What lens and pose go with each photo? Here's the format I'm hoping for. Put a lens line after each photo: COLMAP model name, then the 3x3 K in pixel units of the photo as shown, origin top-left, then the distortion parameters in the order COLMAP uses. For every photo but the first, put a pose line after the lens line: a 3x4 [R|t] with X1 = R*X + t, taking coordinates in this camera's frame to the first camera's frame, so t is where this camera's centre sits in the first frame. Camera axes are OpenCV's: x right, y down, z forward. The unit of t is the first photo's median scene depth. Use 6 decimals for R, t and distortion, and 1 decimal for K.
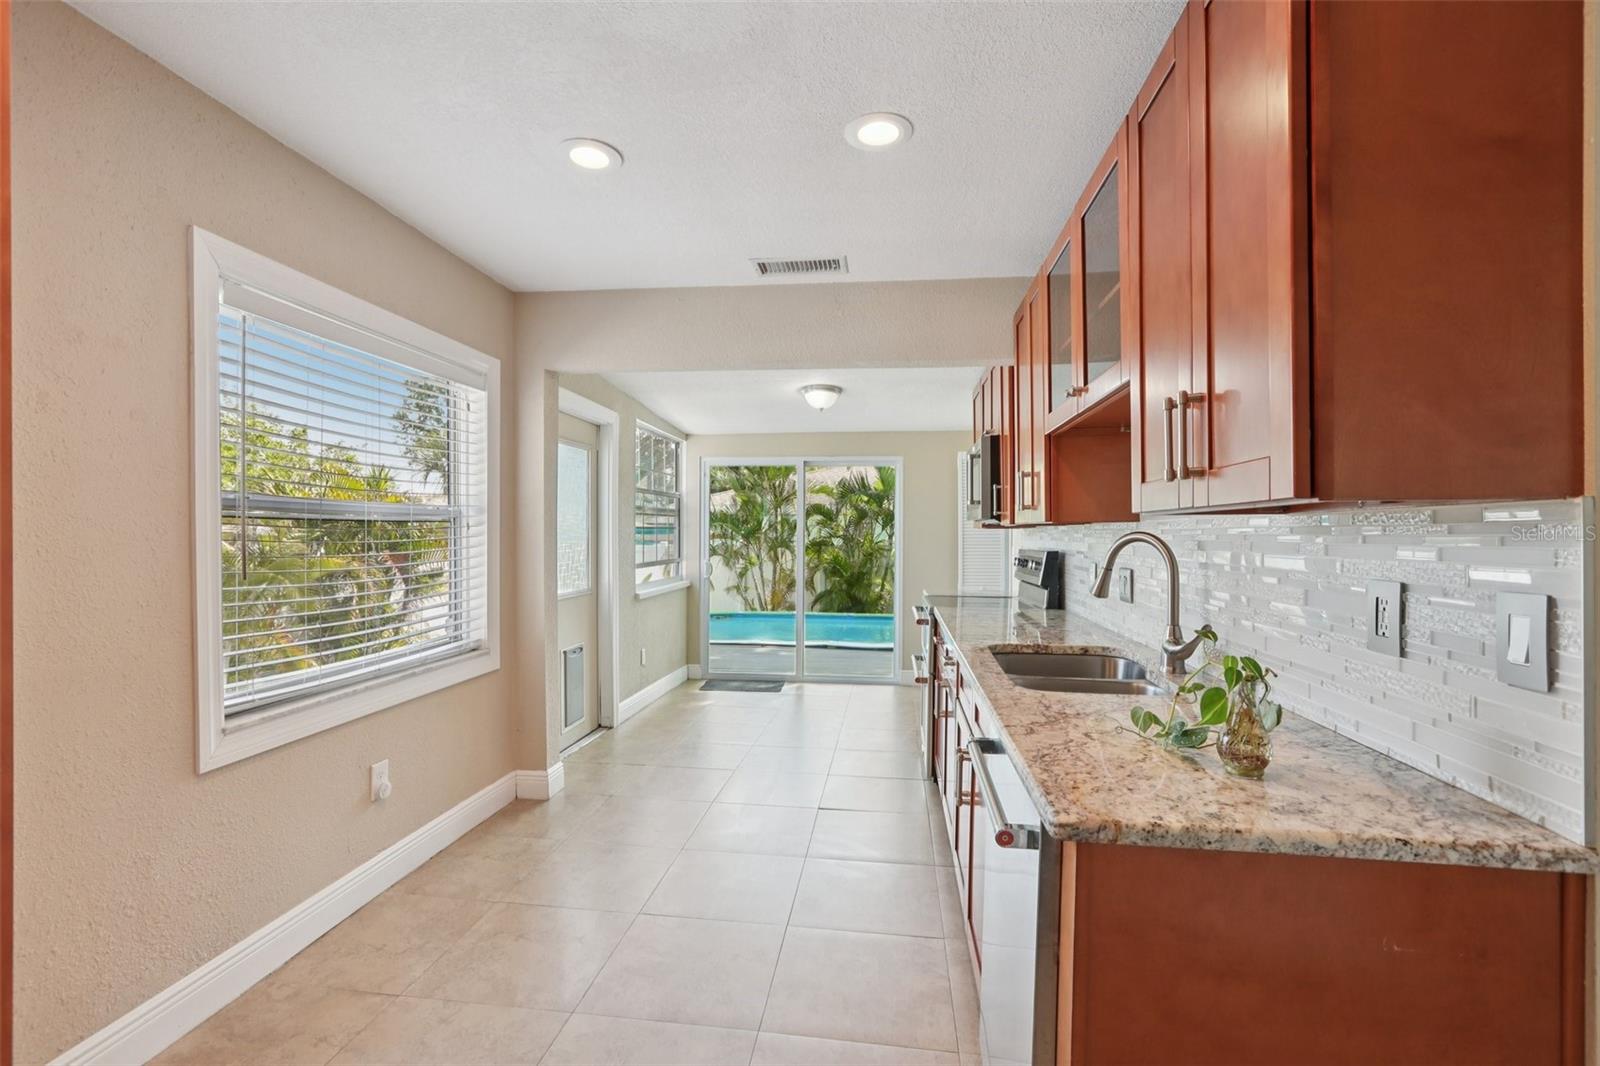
lens RADIAL K [[722.0, 0, 799.8], [0, 722.0, 535.8], [0, 0, 1]] dist [-0.030762, 0.012465]
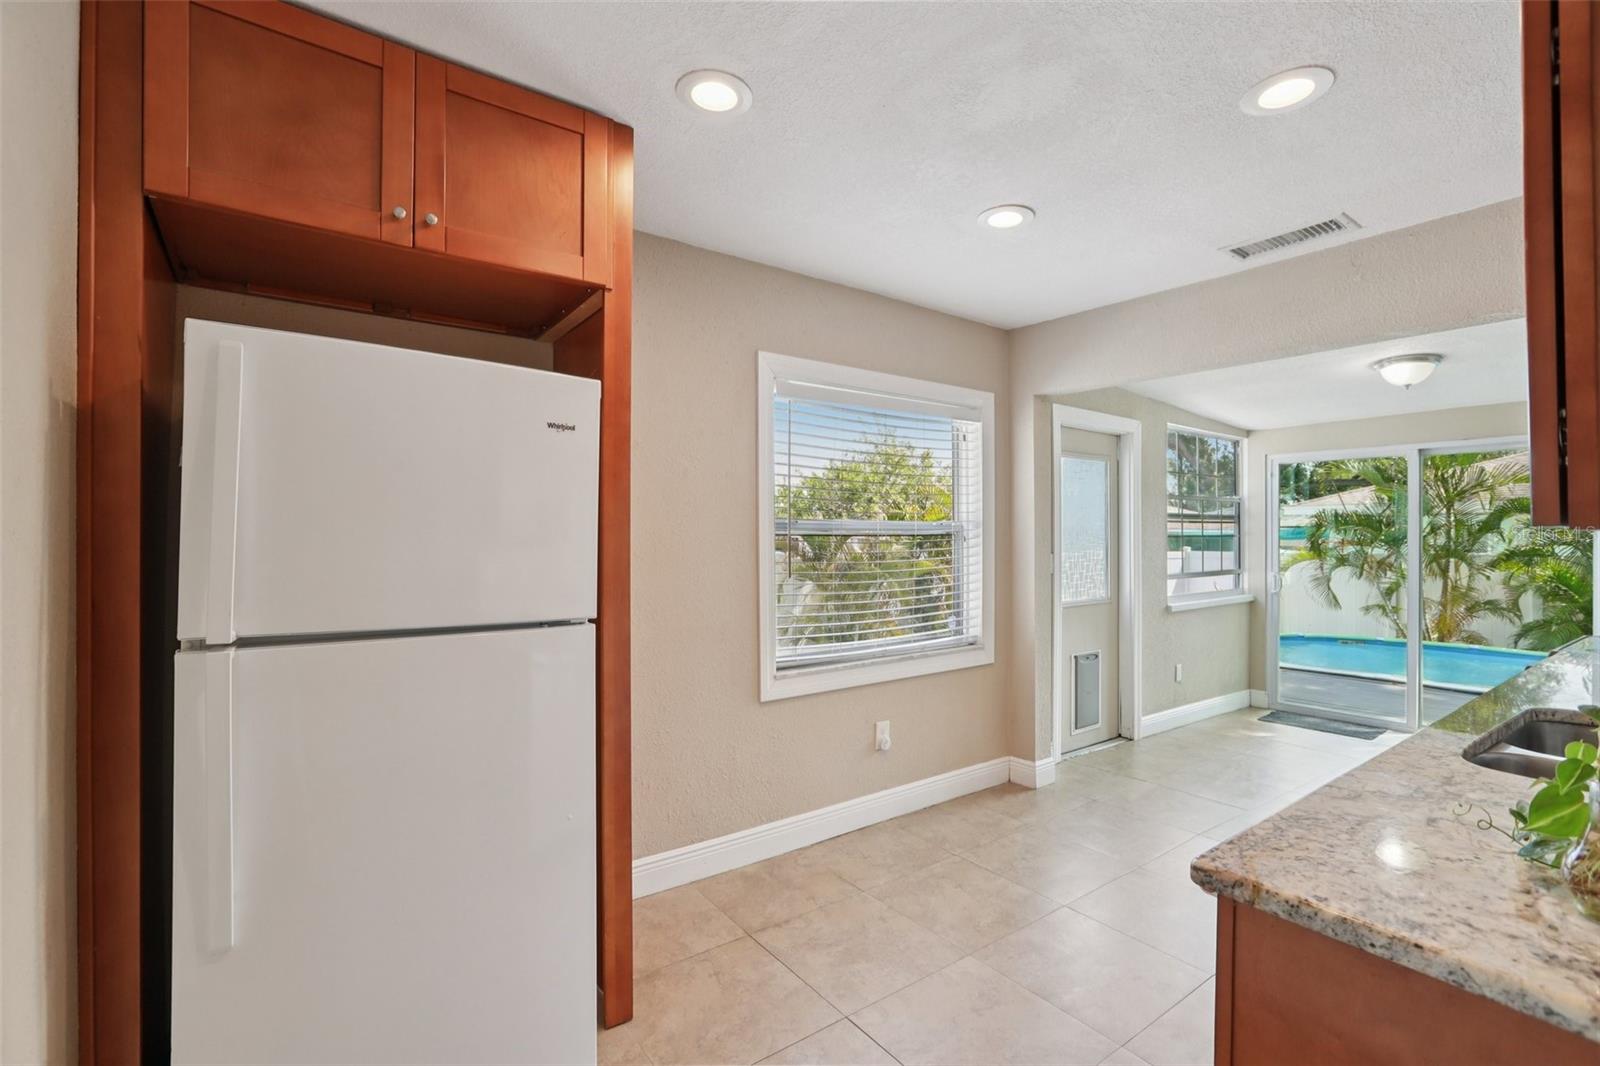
lens RADIAL K [[722.0, 0, 796.1], [0, 722.0, 534.9], [0, 0, 1]] dist [-0.030762, 0.012465]
pose [[0.684345, -0.004486, -0.729145, 0.202886], [-0.000584, 0.999977, -0.006701, -0.011382], [0.729158, 0.005011, 0.684327, -0.015640]]
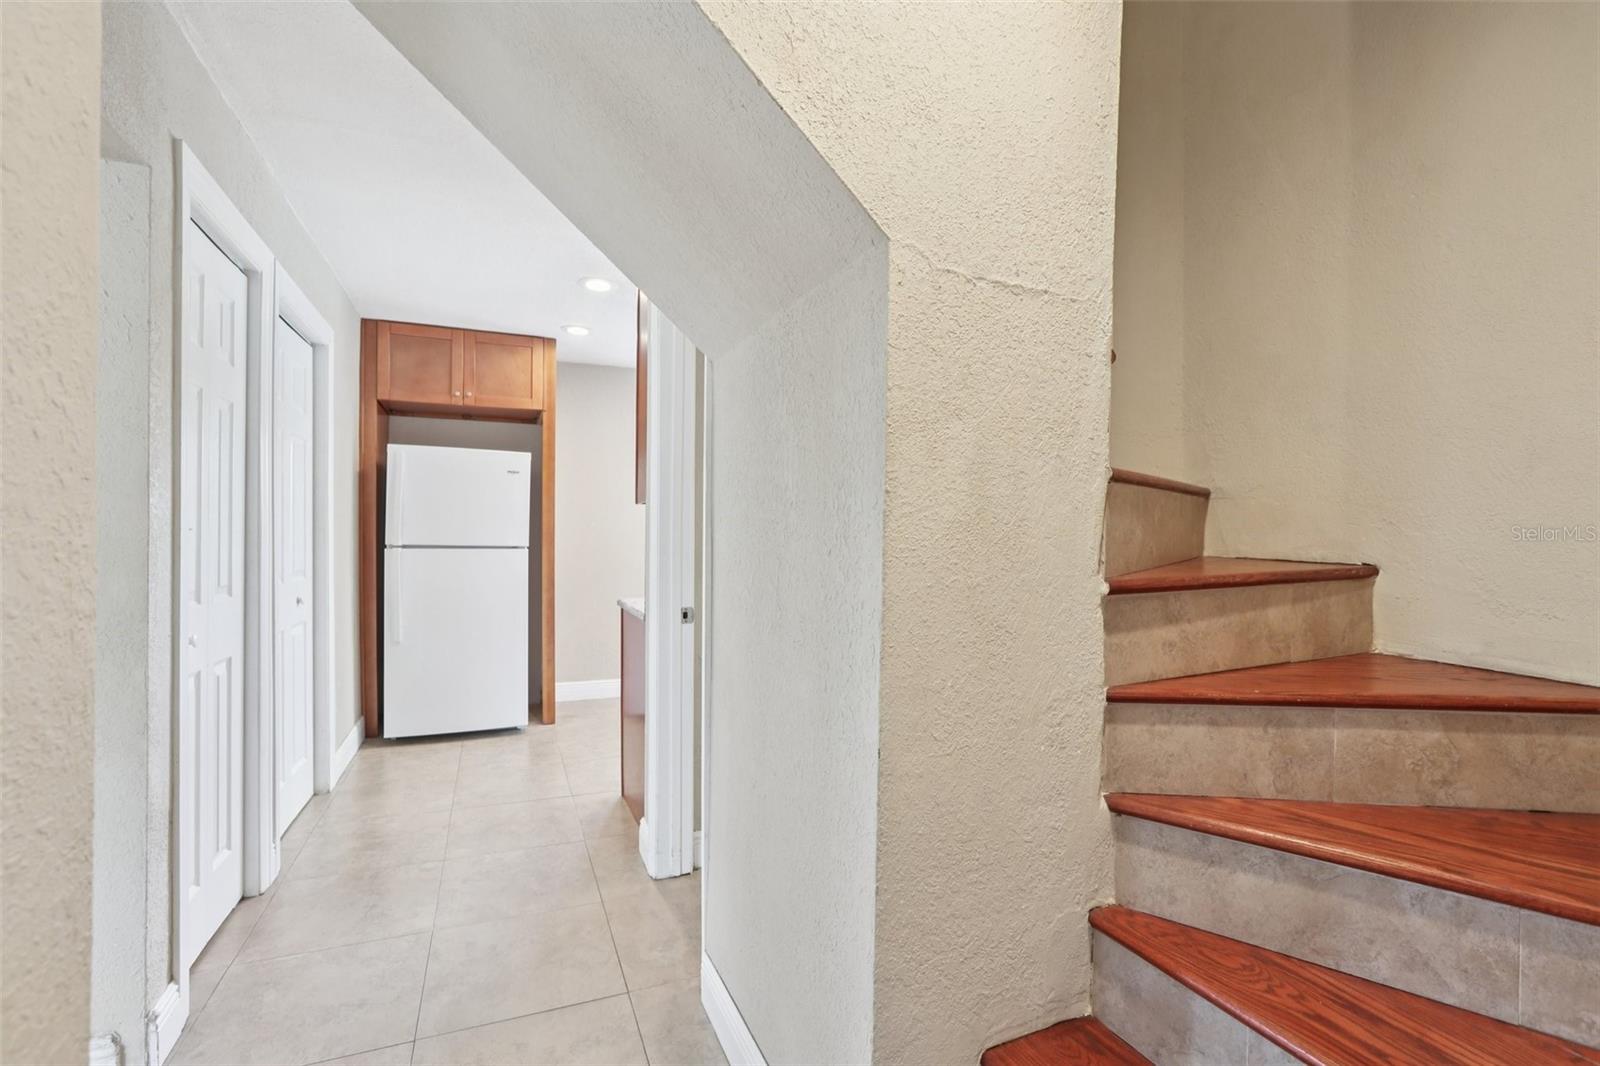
lens RADIAL K [[722.0, 0, 784.2], [0, 722.0, 531.4], [0, 0, 1]] dist [-0.030762, 0.012465]
pose [[0.497626, 0.004019, -0.867383, 1.438115], [-0.005170, 0.999985, 0.001667, 0.022843], [0.867377, 0.003655, 0.497639, -0.015124]]
